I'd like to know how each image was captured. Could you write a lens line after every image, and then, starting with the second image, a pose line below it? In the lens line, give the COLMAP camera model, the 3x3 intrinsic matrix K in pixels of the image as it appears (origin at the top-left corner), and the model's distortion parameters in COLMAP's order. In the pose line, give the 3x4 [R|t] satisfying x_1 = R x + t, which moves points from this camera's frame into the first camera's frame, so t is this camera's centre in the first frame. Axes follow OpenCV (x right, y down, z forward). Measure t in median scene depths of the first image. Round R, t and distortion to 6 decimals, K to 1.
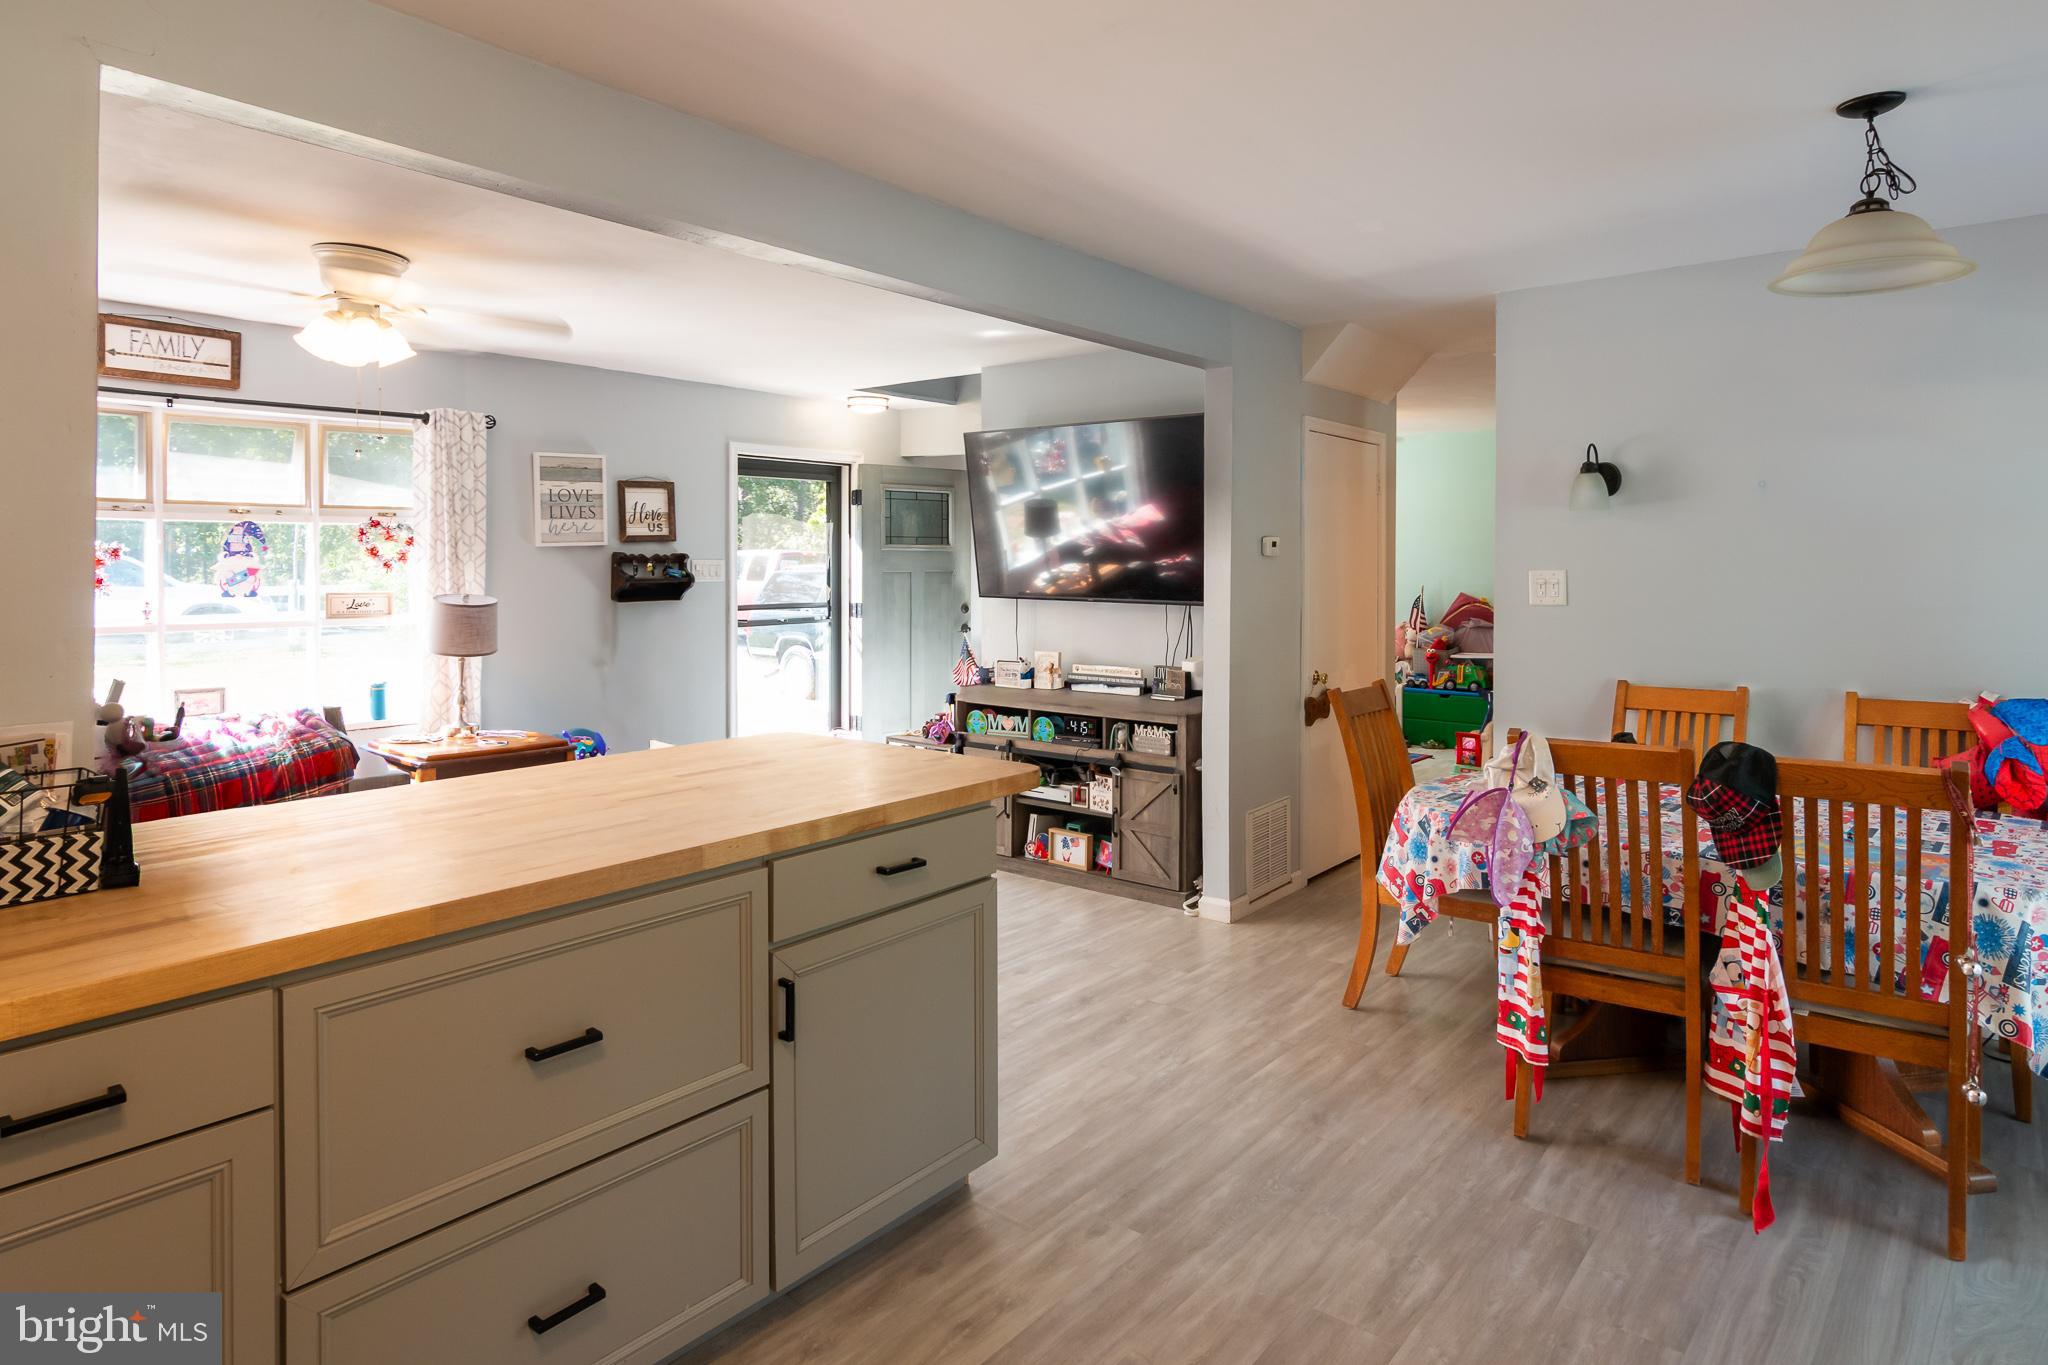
lens RADIAL K [[1174.4, 0, 1020.8], [0, 1174.4, 568.5], [0, 0, 1]] dist [-0.003782, -0.000884]
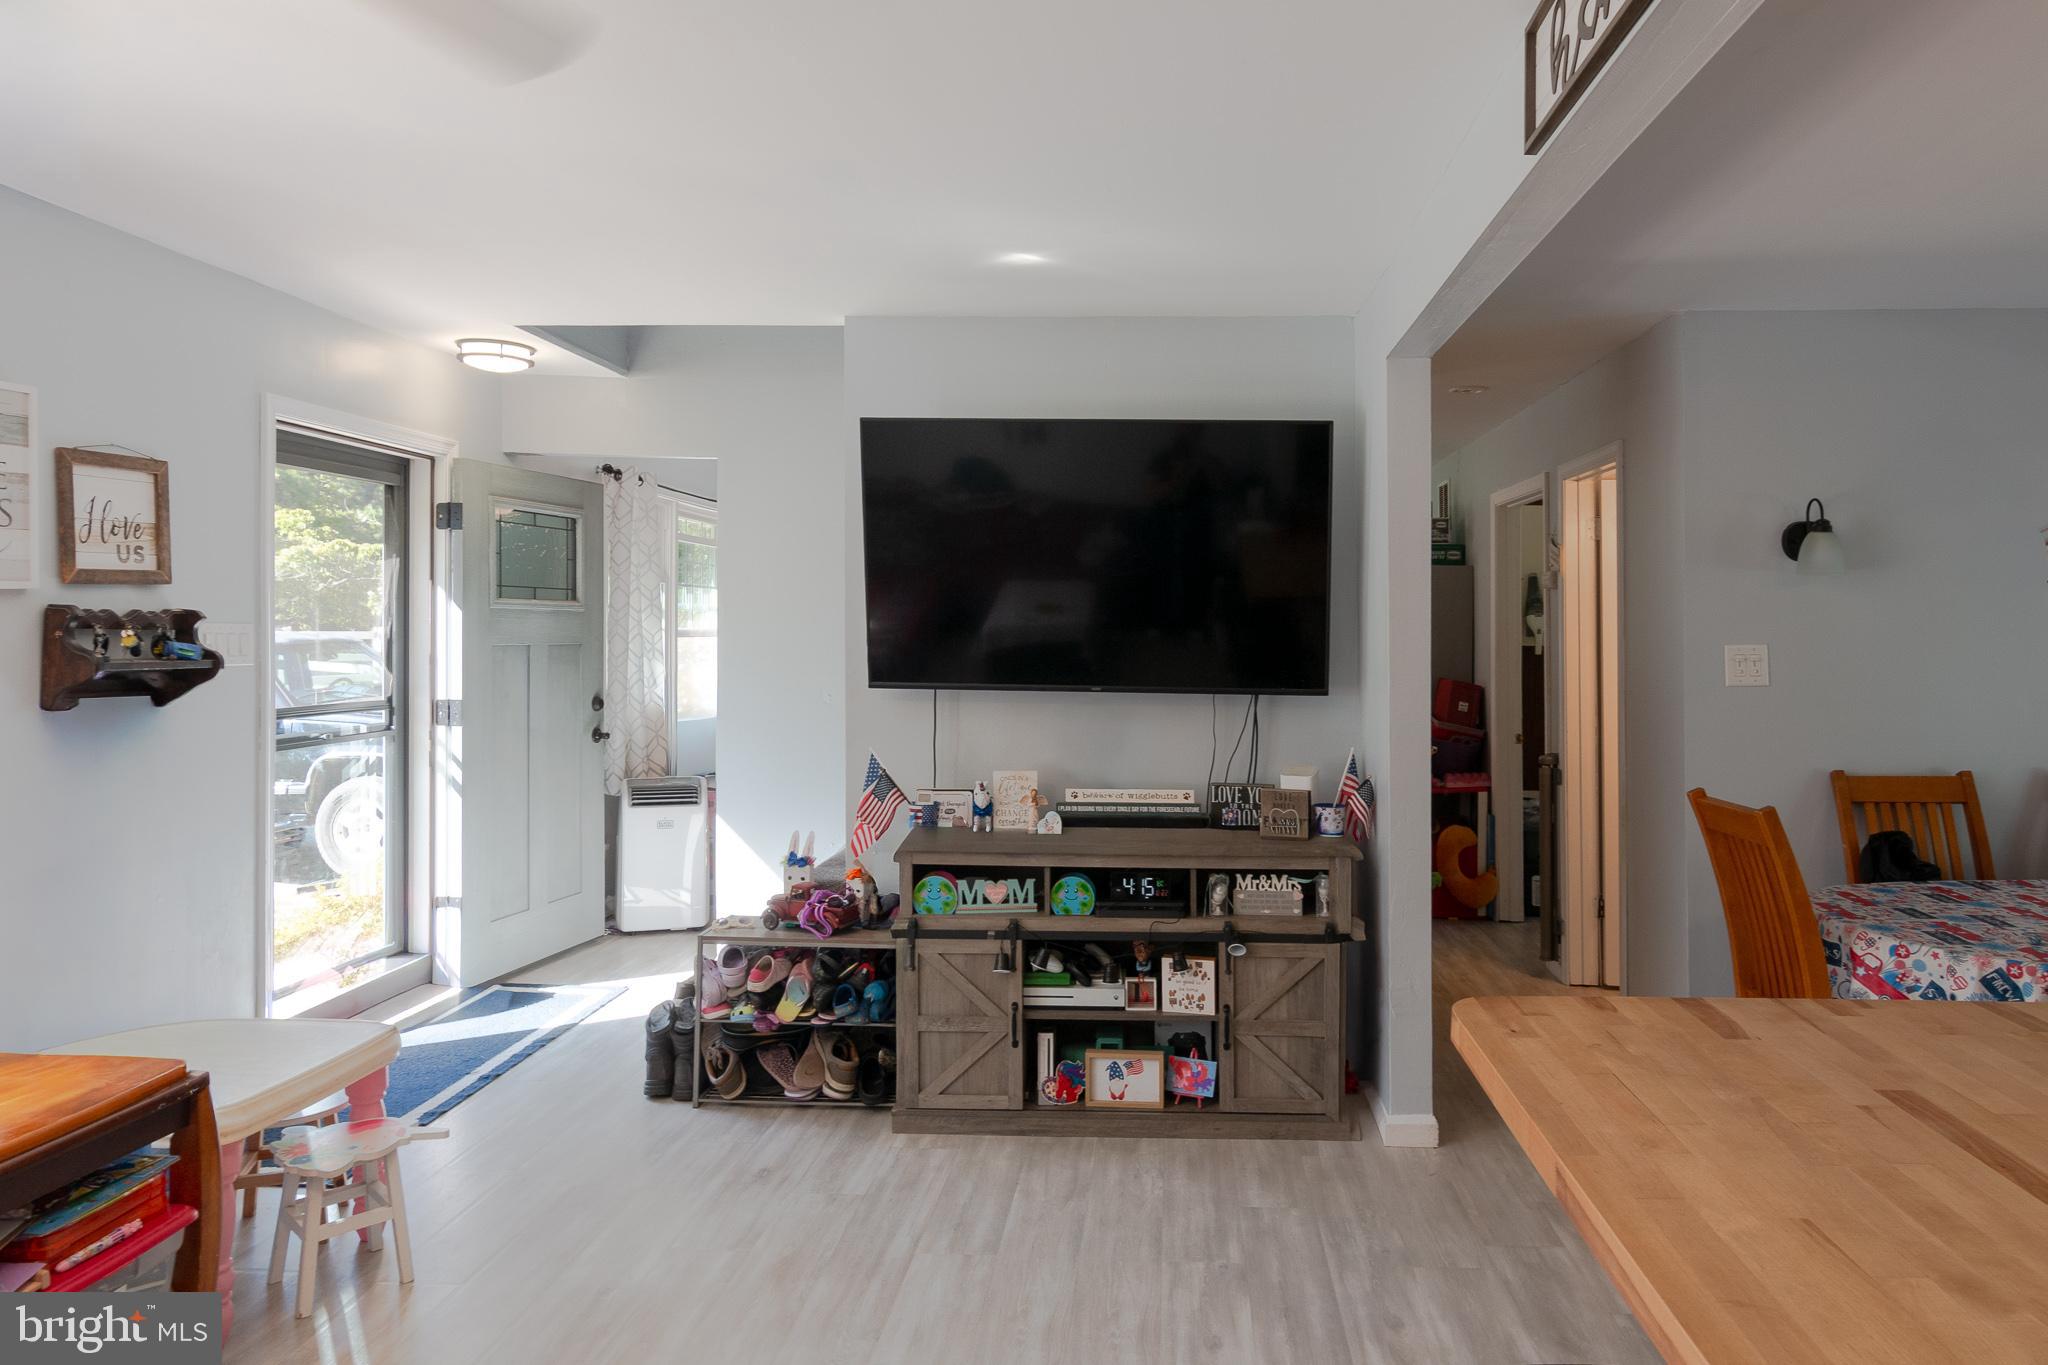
lens RADIAL K [[1338.5, 0, 1119.1], [0, 1338.5, 620.8], [0, 0, 1]] dist [-0.003201, -0.001341]
pose [[0.790956, 0.009103, 0.611805, -0.391681], [-0.001675, 0.999918, -0.012712, -0.002193], [-0.611870, 0.009030, 0.790907, 0.401640]]
